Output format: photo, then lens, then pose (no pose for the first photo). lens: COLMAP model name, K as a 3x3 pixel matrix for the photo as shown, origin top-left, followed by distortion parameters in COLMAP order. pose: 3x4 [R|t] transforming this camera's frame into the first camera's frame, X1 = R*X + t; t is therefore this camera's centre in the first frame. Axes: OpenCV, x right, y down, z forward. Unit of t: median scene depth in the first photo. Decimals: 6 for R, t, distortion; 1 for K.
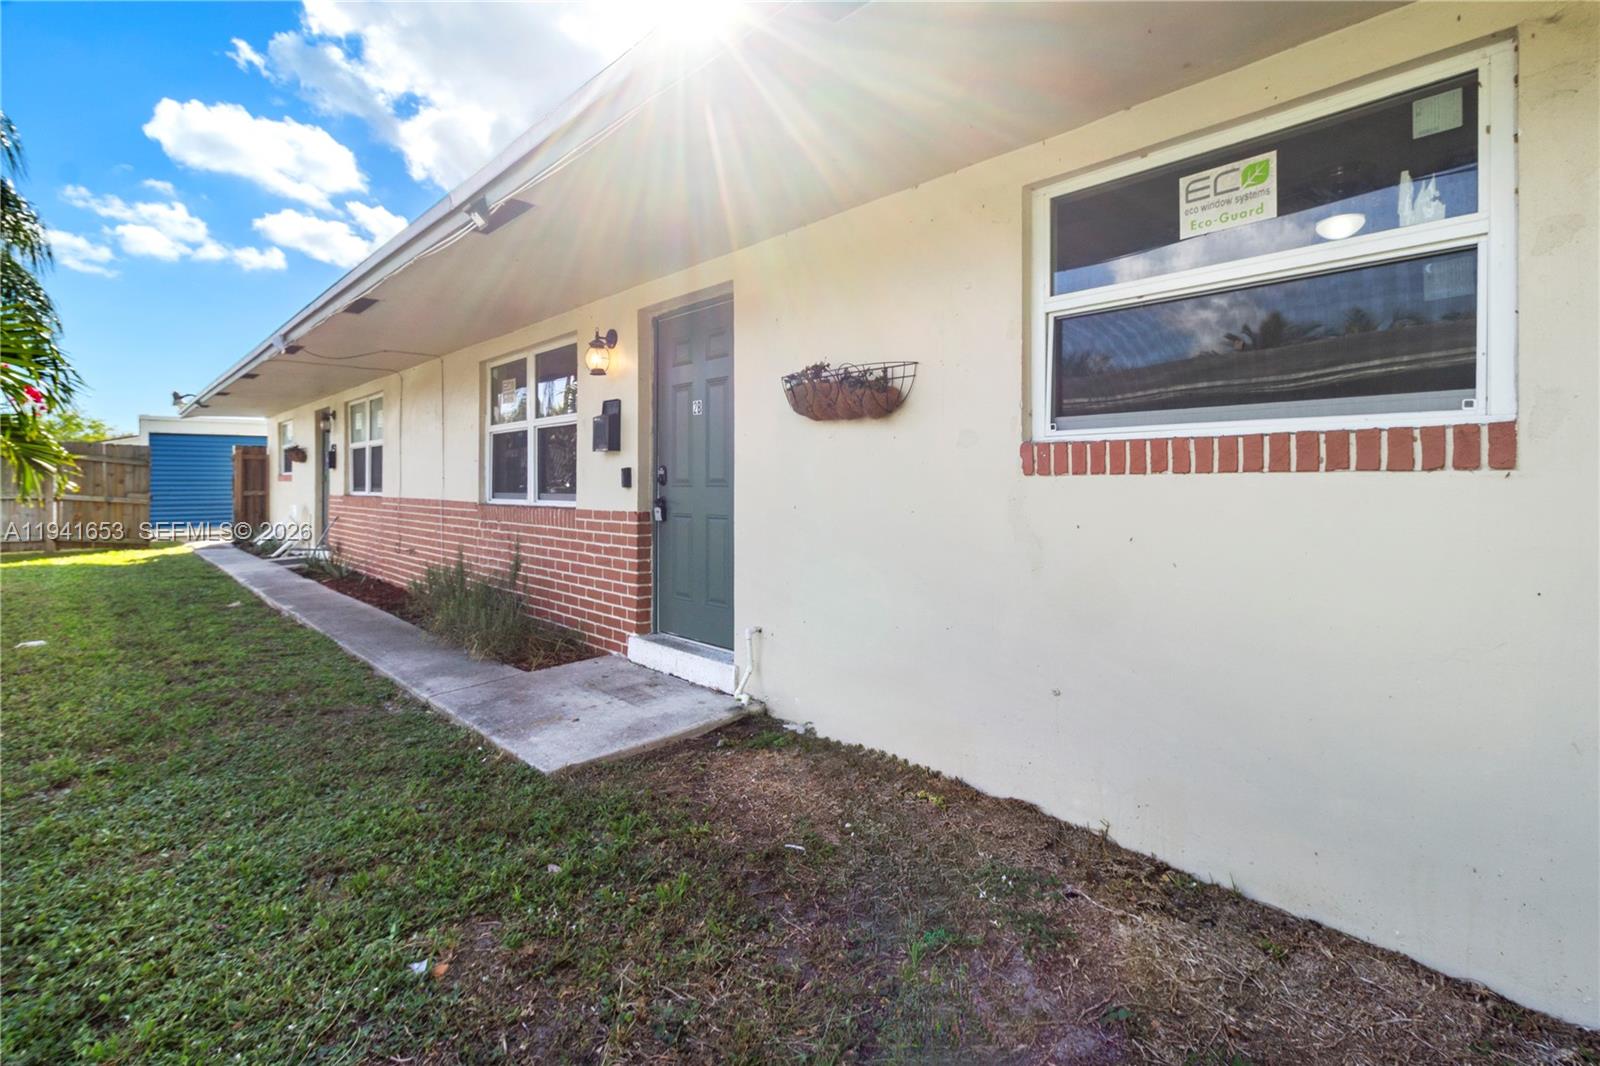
lens RADIAL K [[742.5, 0, 816.8], [0, 742.5, 513.8], [0, 0, 1]] dist [0.007439, -0.000112]
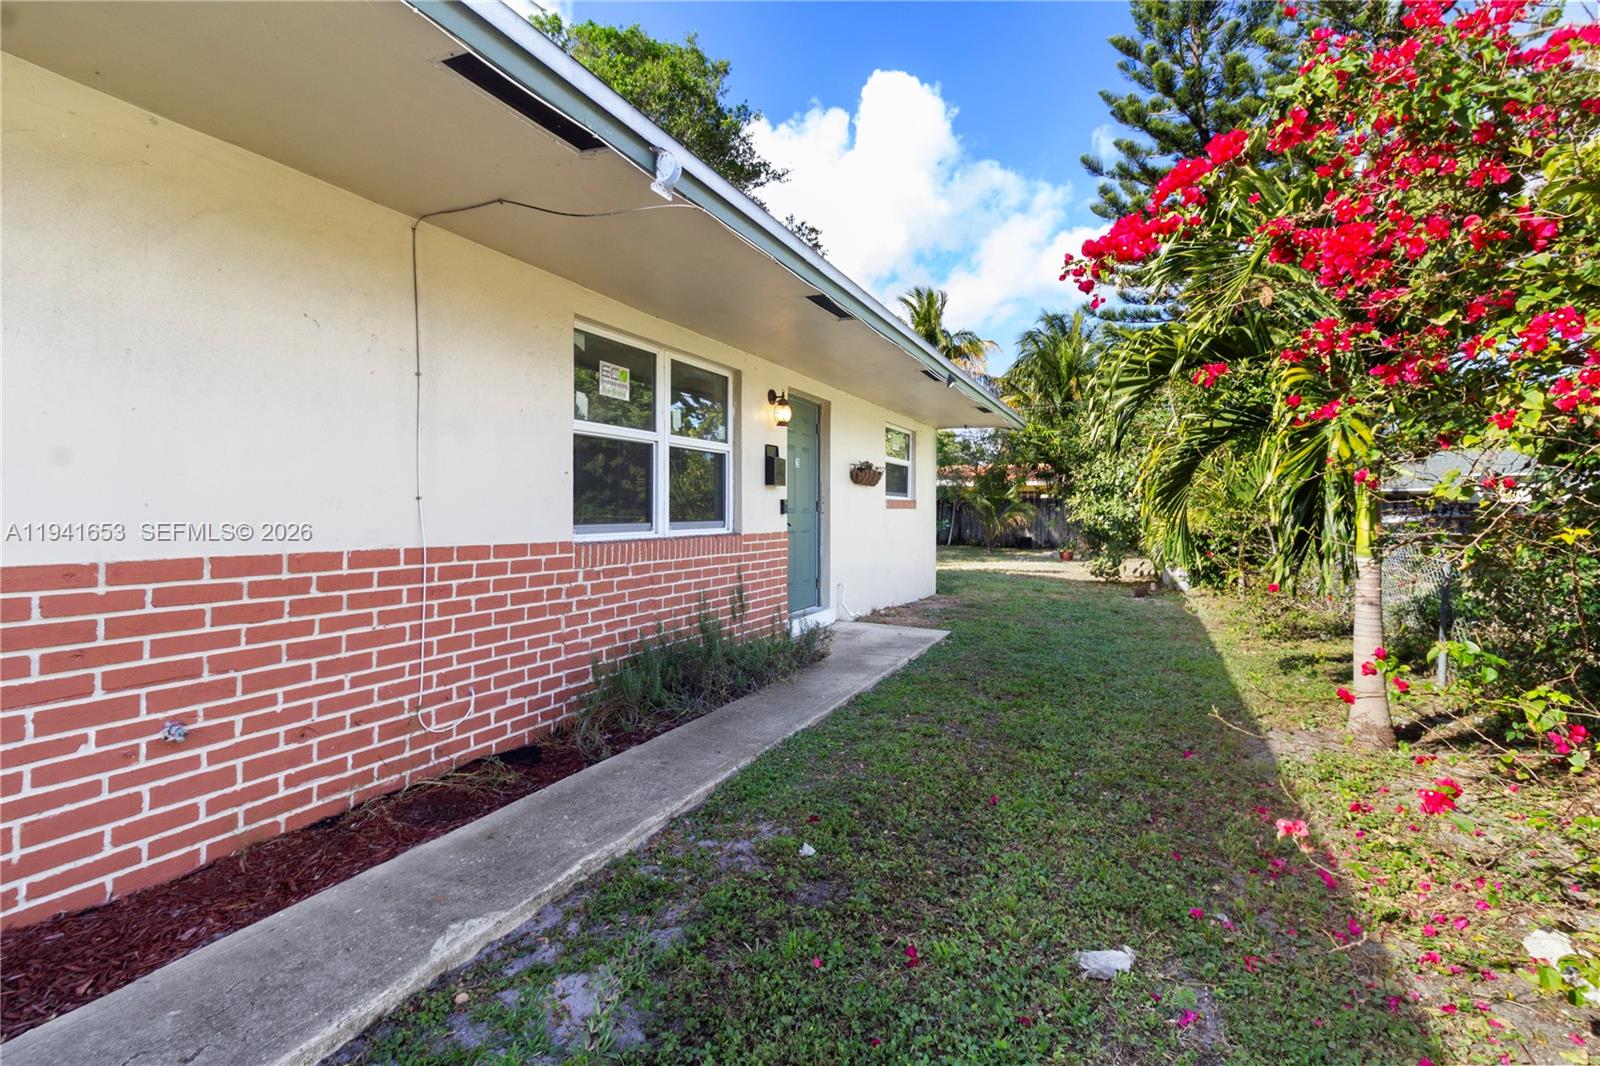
lens RADIAL K [[742.5, 0, 816.8], [0, 742.5, 513.8], [0, 0, 1]] dist [0.007439, -0.000112]
pose [[-0.375617, 0.007428, 0.926745, -1.429895], [0.048920, 0.998733, 0.011822, -0.045305], [-0.925483, 0.049777, -0.375505, 1.366666]]
